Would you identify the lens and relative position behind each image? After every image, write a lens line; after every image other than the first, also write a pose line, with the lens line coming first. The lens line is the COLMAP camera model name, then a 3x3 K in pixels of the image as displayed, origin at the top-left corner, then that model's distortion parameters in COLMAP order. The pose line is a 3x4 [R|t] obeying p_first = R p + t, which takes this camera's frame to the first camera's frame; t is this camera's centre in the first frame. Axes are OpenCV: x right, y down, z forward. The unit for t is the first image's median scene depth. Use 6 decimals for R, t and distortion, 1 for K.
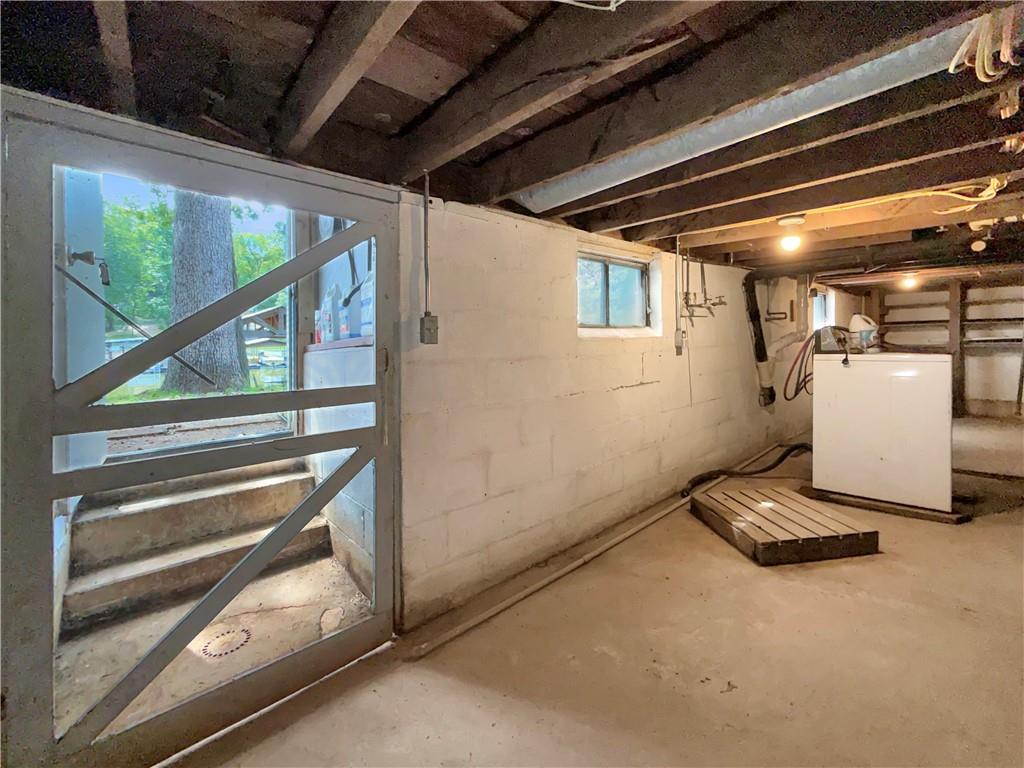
lens RADIAL K [[422.4, 0, 514.3], [0, 422.4, 340.6], [0, 0, 1]] dist [0.004009, 0.000201]
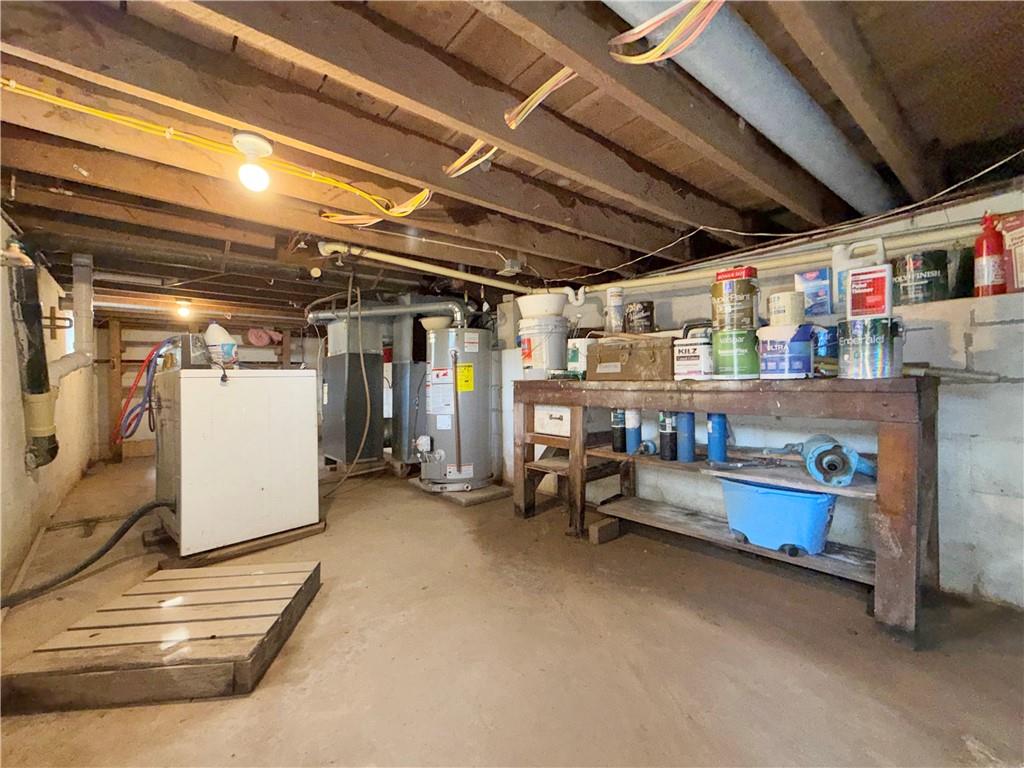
lens RADIAL K [[438.2, 0, 507.0], [0, 438.2, 382.6], [0, 0, 1]] dist [-0.001604, 0.000001]
pose [[0.022854, 0.014987, 0.999626, -0.026385], [0.022619, 0.999624, -0.015504, 0.093110], [-0.999483, 0.022965, 0.022507, 0.511054]]
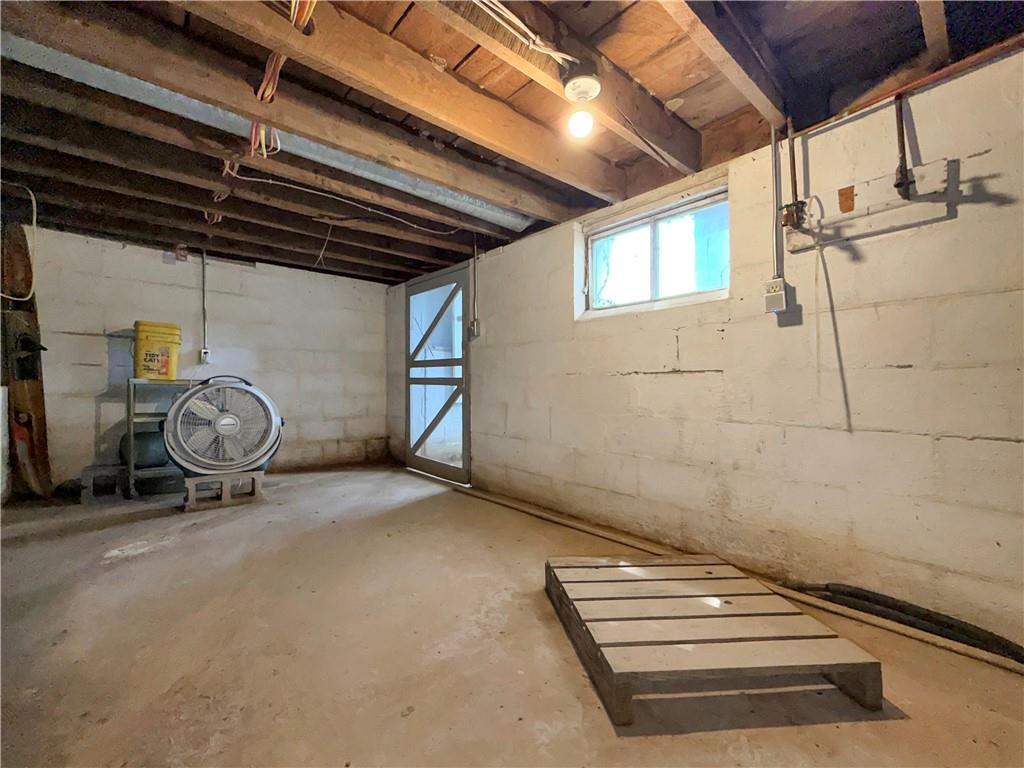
lens RADIAL K [[422.4, 0, 507.9], [0, 422.4, 377.5], [0, 0, 1]] dist [0.004009, 0.000201]
pose [[0.014041, 0.004242, -0.999892, 1.120583], [-0.009159, 0.999950, 0.004114, 0.121840], [0.999859, 0.009100, 0.014080, 0.760817]]
